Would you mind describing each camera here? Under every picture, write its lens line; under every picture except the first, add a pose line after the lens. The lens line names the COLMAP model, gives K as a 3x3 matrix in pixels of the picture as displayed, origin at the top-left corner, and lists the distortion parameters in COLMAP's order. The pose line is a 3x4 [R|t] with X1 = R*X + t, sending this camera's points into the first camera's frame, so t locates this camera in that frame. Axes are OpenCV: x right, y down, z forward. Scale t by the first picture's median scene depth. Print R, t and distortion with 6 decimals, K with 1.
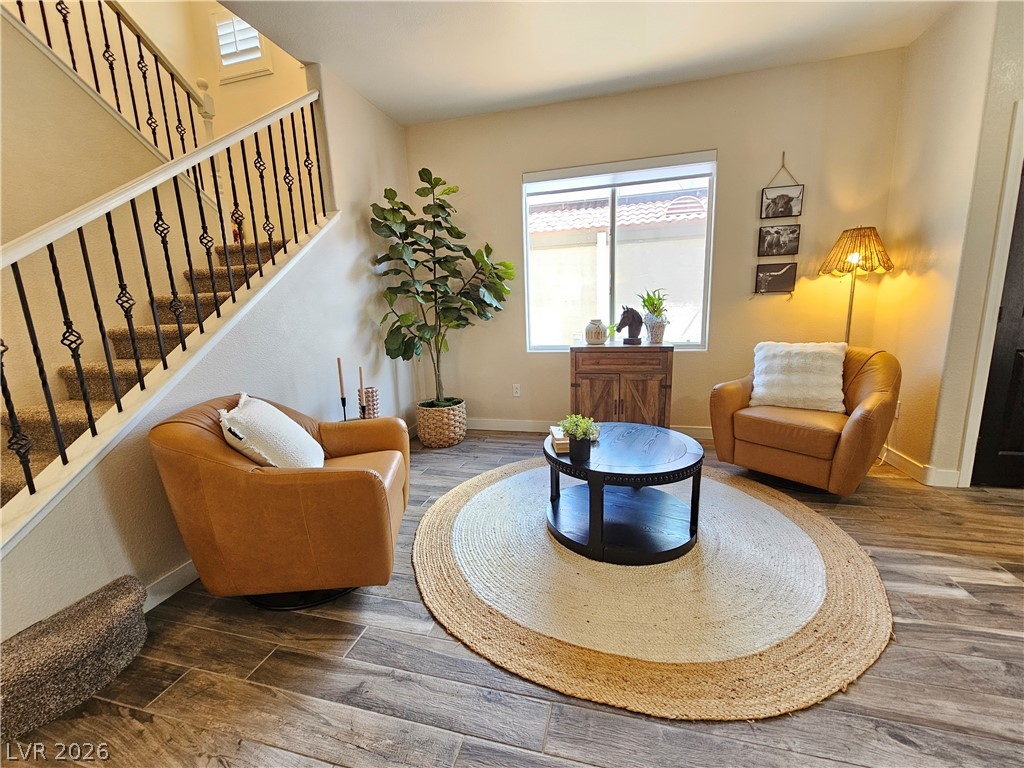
lens RADIAL K [[416.7, 0, 508.8], [0, 416.7, 389.5], [0, 0, 1]] dist [-0.003883, 0.001233]
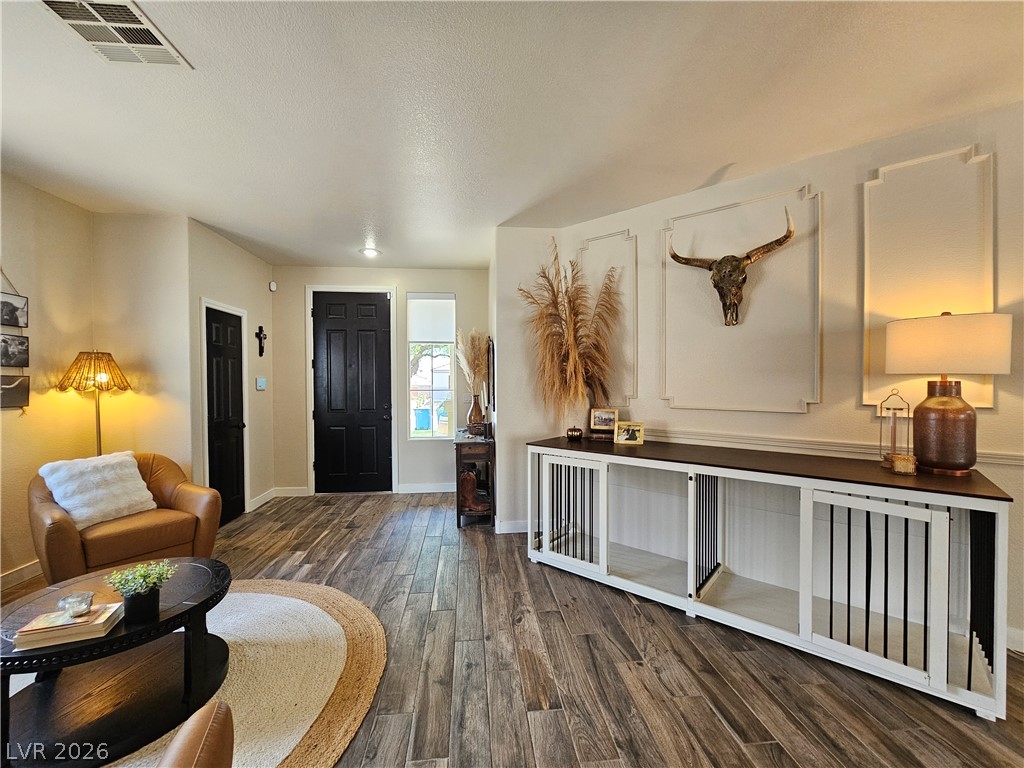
lens RADIAL K [[416.7, 0, 509.6], [0, 416.7, 387.8], [0, 0, 1]] dist [-0.003883, 0.001233]
pose [[-0.352837, 0.027774, 0.935273, -0.552457], [0.196623, 0.979442, 0.045092, -0.111302], [-0.914793, 0.199806, -0.351044, 0.352808]]
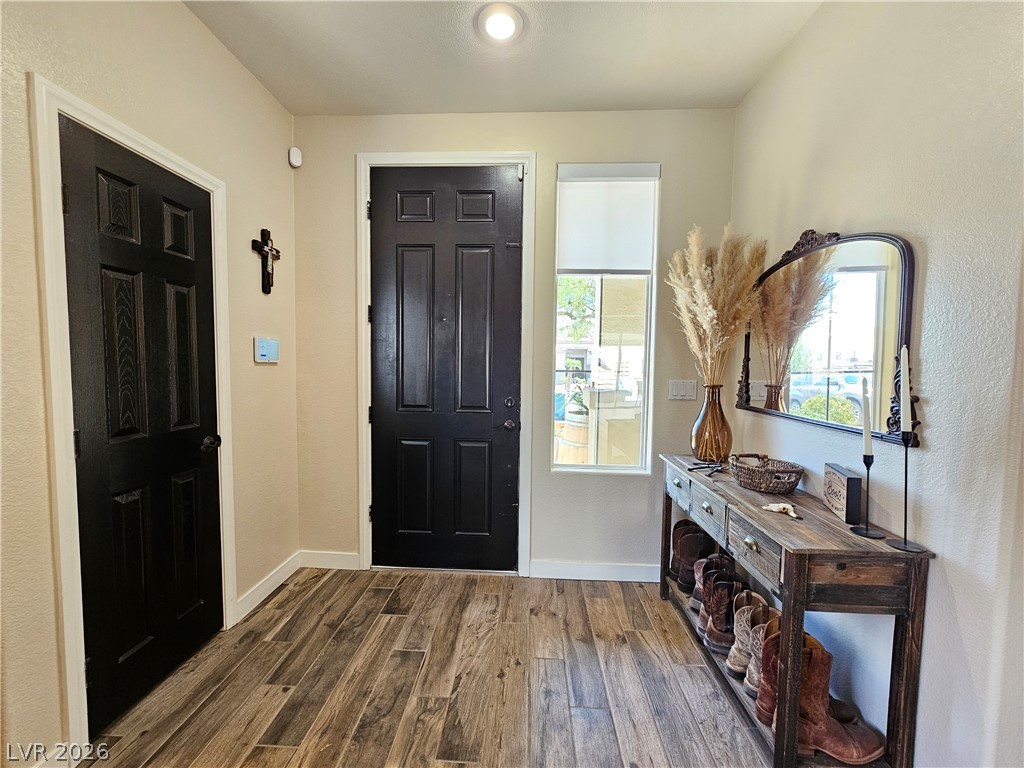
lens RADIAL K [[416.7, 0, 510.2], [0, 416.7, 387.5], [0, 0, 1]] dist [-0.003883, 0.001233]
pose [[-0.210143, -0.022097, 0.977421, 0.374692], [0.179760, 0.981827, 0.060844, -0.138573], [-0.961003, 0.188487, -0.202352, 0.393496]]
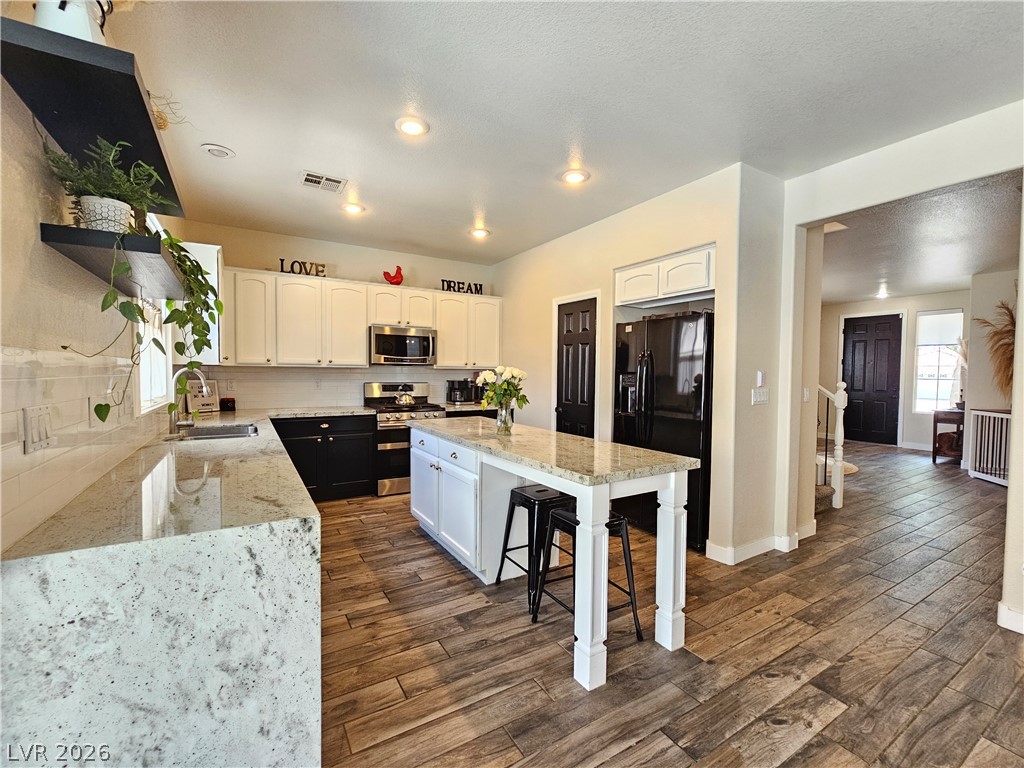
lens RADIAL K [[439.5, 0, 504.4], [0, 439.5, 387.5], [0, 0, 1]] dist [-0.002888, -0.000106]
pose [[0.697516, 0.016886, 0.716370, -2.354041], [0.102823, 0.987018, -0.123382, 0.012068], [-0.709154, 0.159720, 0.686724, 0.090620]]
